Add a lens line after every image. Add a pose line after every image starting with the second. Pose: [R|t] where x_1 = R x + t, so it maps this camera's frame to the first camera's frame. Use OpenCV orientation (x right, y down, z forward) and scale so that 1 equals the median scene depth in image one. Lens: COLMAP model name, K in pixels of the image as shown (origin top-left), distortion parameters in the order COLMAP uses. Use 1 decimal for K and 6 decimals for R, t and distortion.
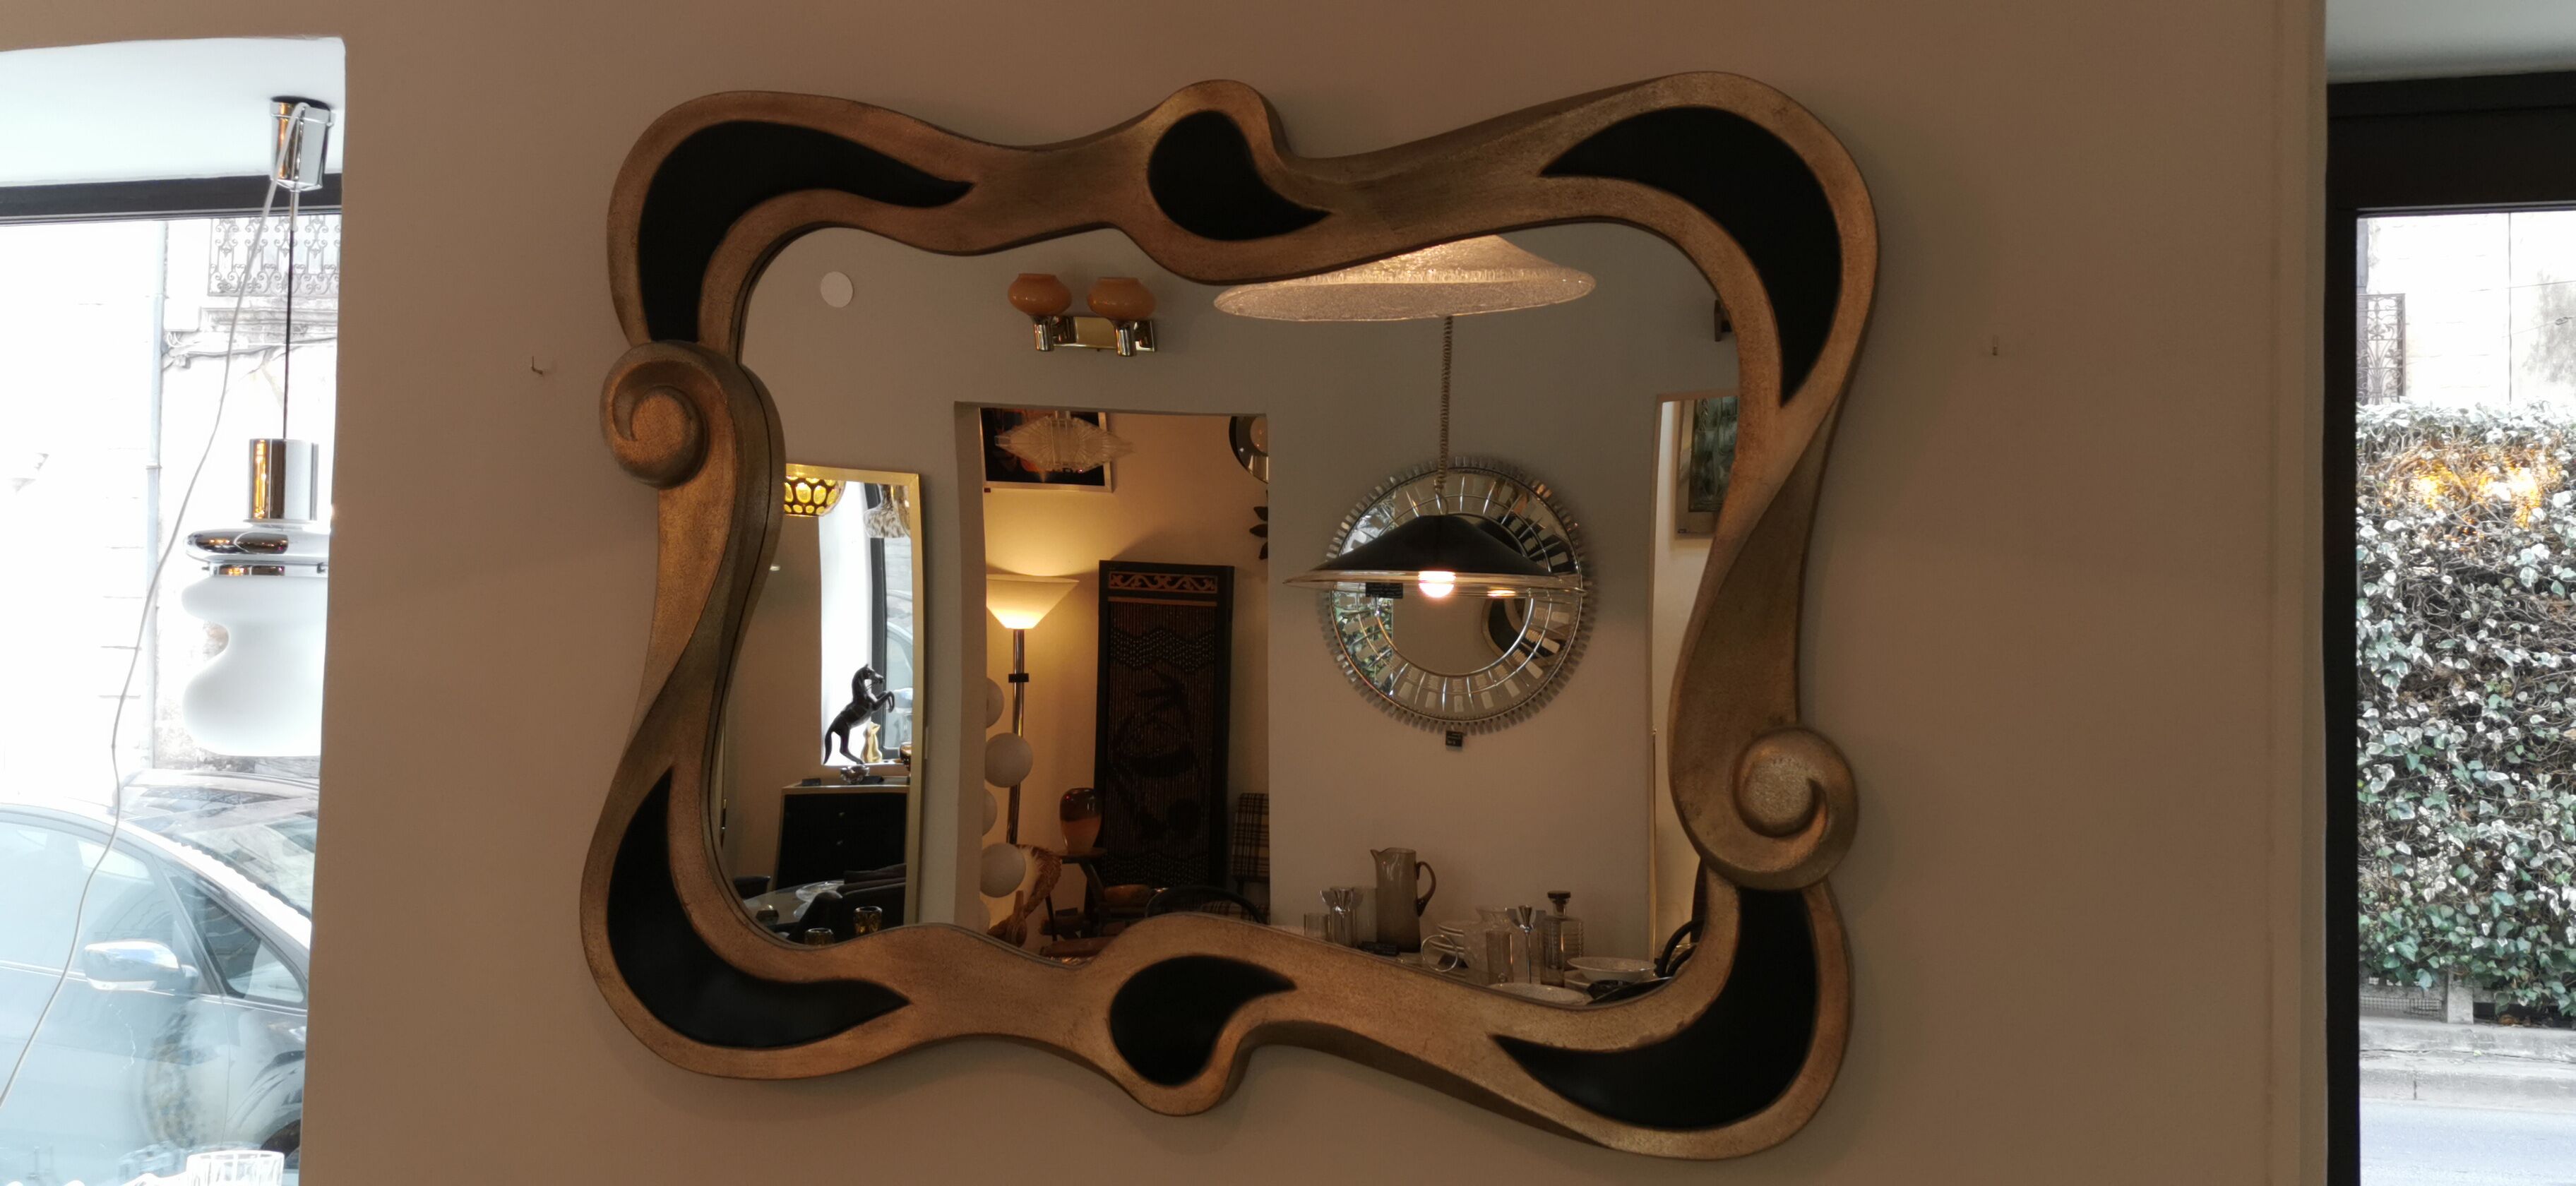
lens RADIAL K [[2090.5, 0, 1264.0], [0, 2090.5, 598.6], [0, 0, 1]] dist [0.005471, -0.001710]
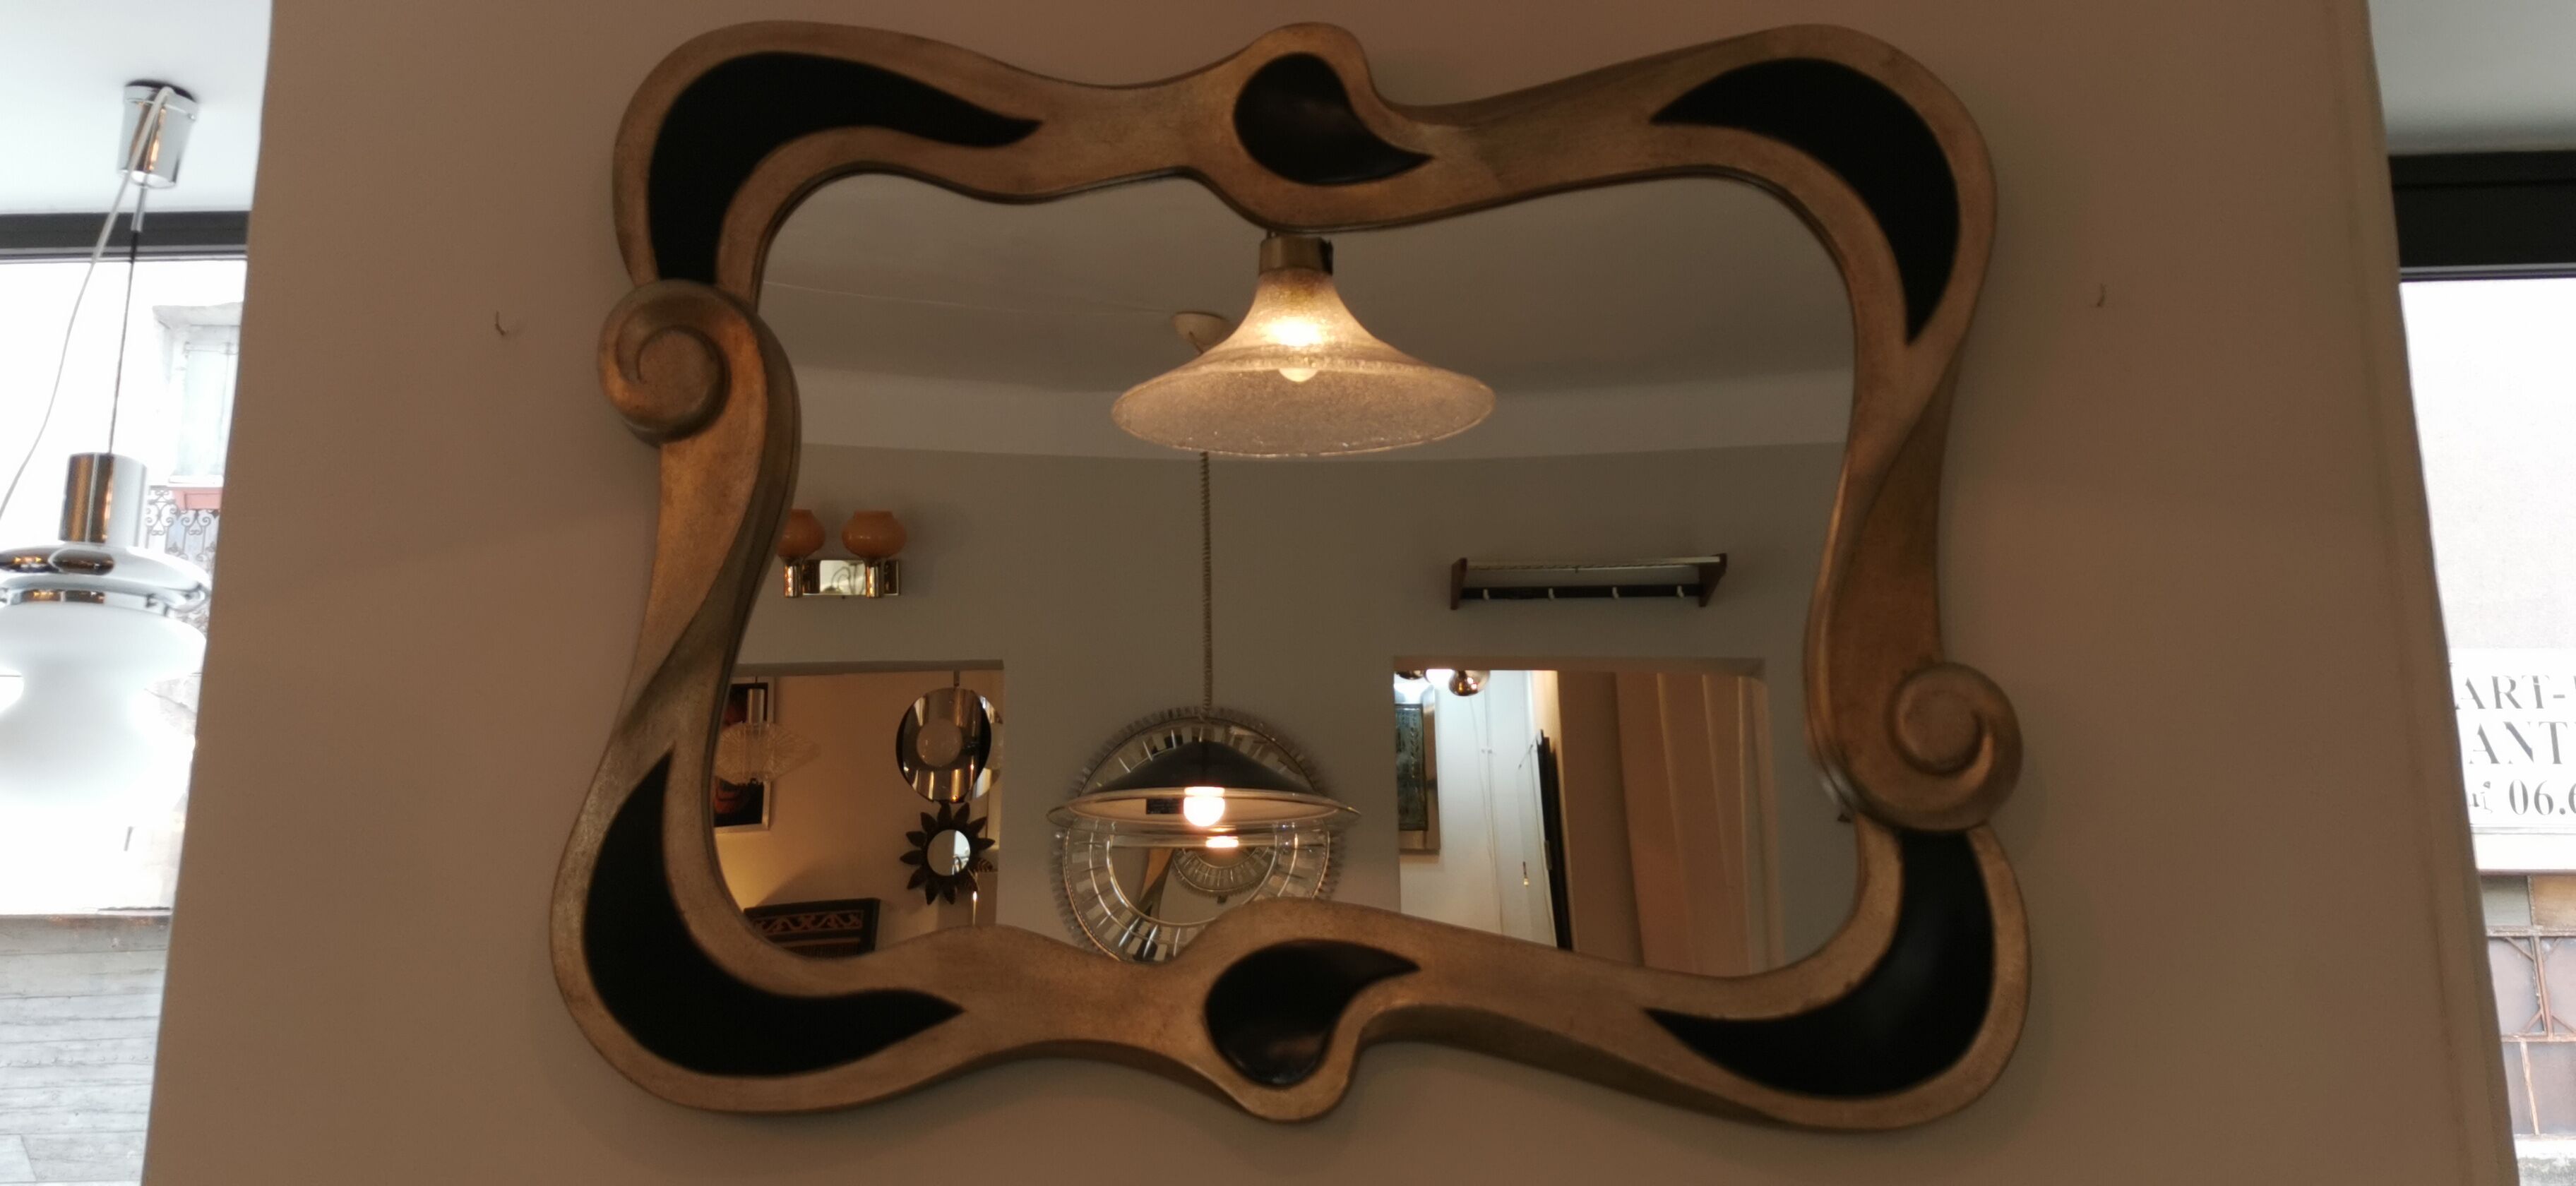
lens RADIAL K [[2117.1, 0, 1288.0], [0, 2117.1, 593.0], [0, 0, 1]] dist [0.010800, -0.002244]
pose [[0.981333, 0.021924, 0.191064, -0.163716], [0.012452, 0.984153, -0.176885, 0.140818], [-0.191914, 0.175962, 0.965508, 0.079098]]
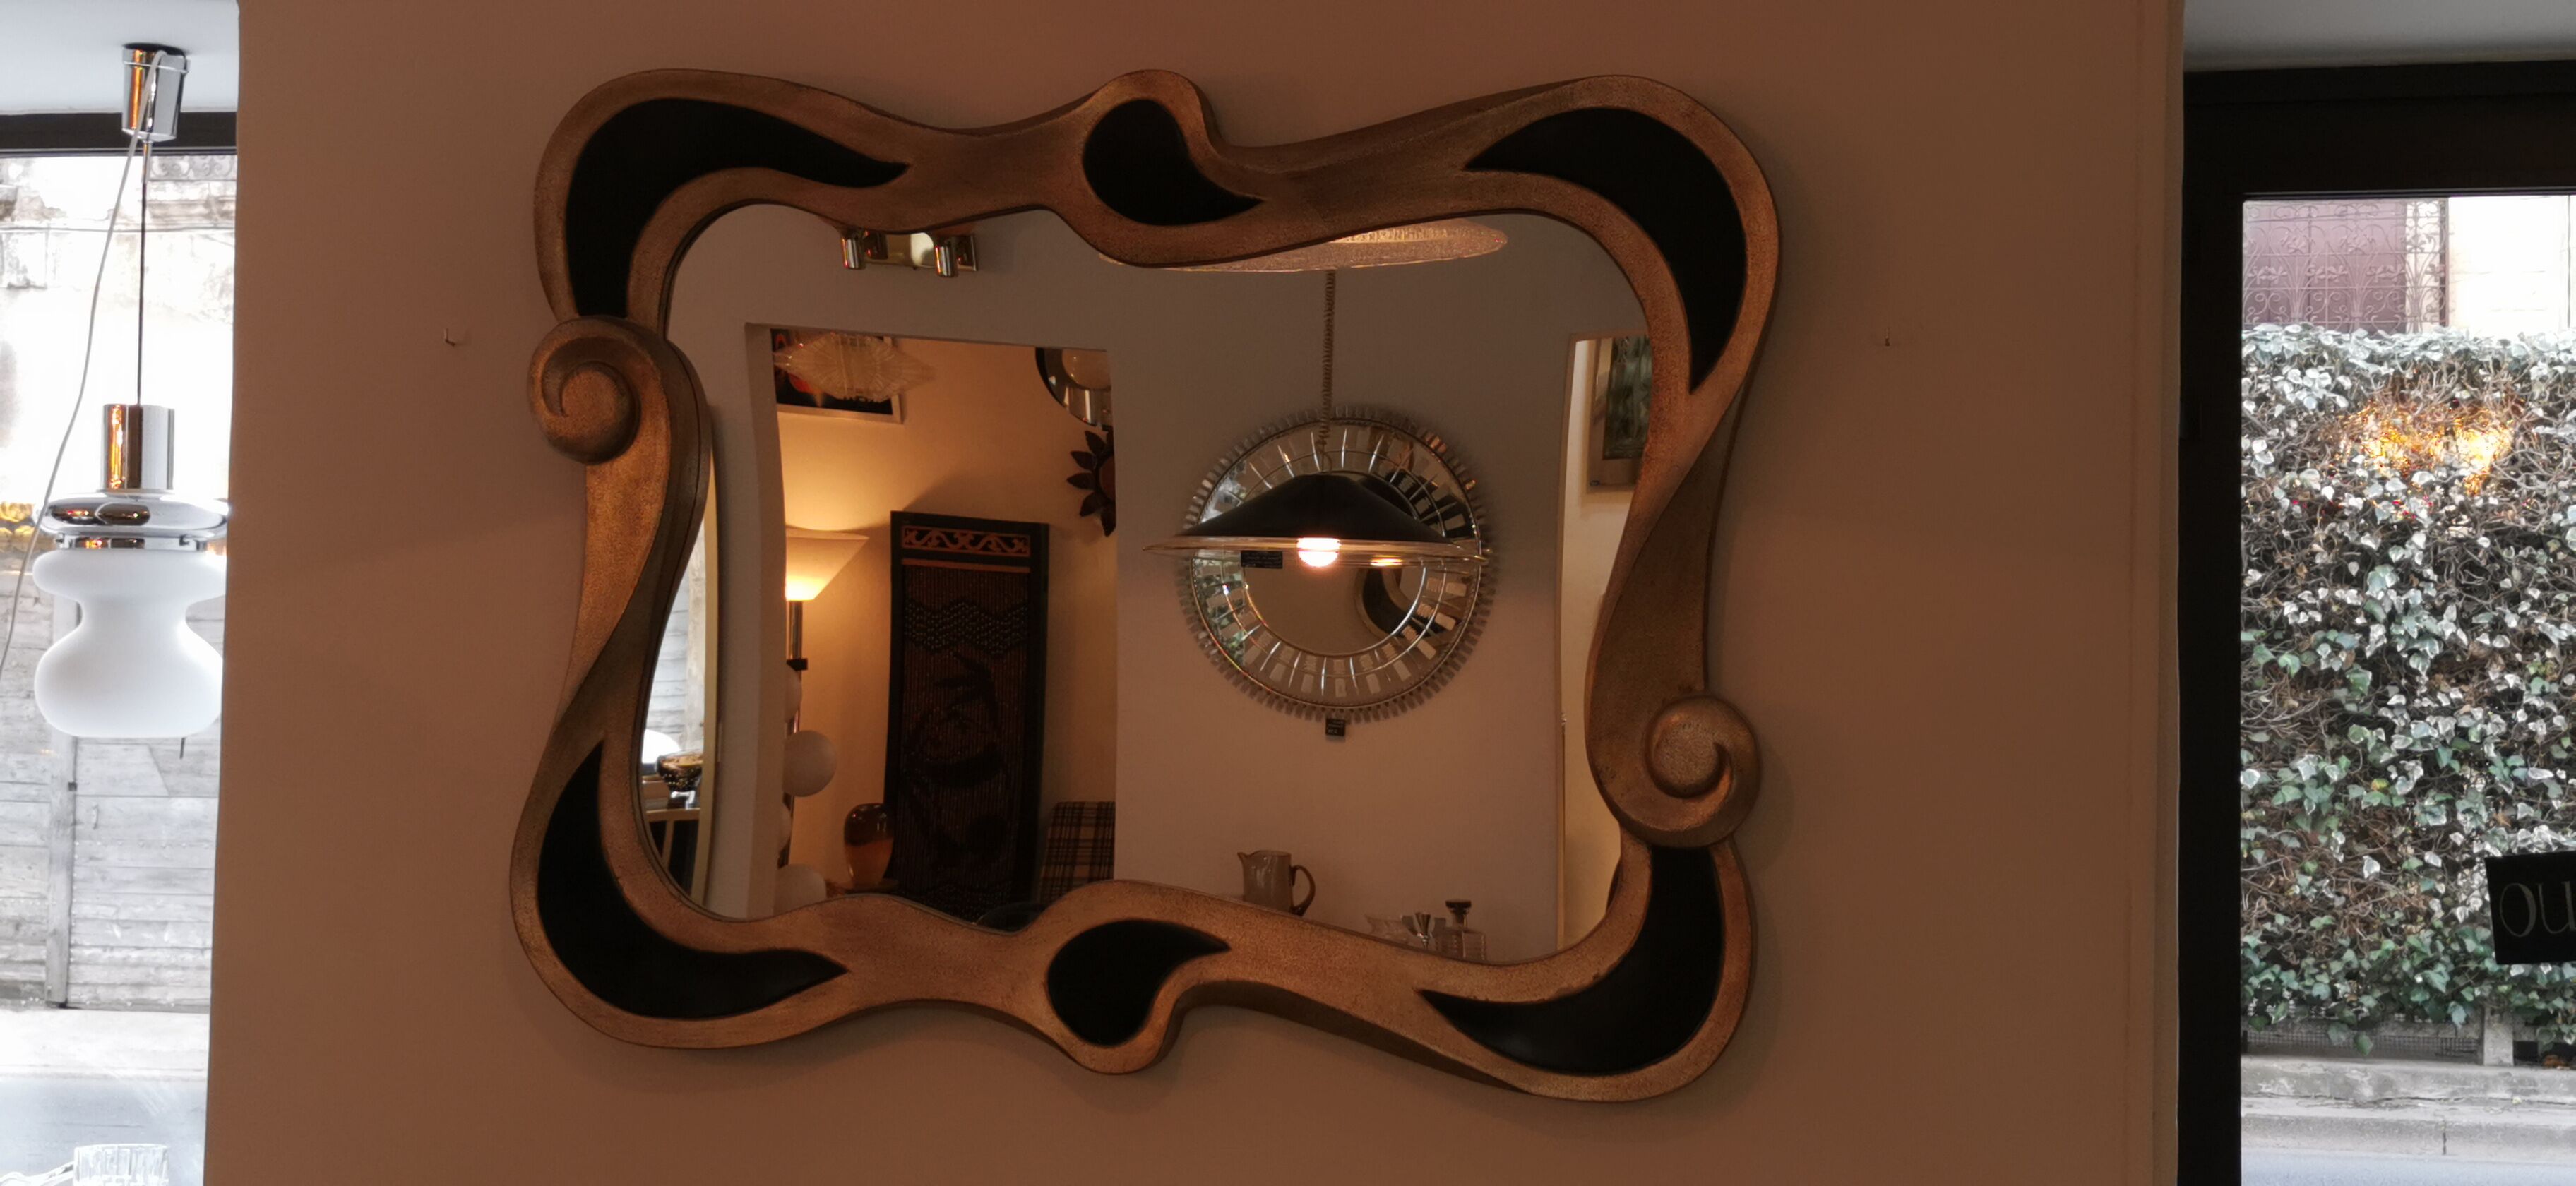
lens RADIAL K [[2606.0, 0, 1255.6], [0, 2606.0, 584.1], [0, 0, 1]] dist [-0.012763, 0.014602]
pose [[0.997605, -0.000838, 0.069159, -0.046104], [0.000307, 0.999970, 0.007680, -0.003693], [-0.069164, -0.007640, 0.997576, -0.217572]]
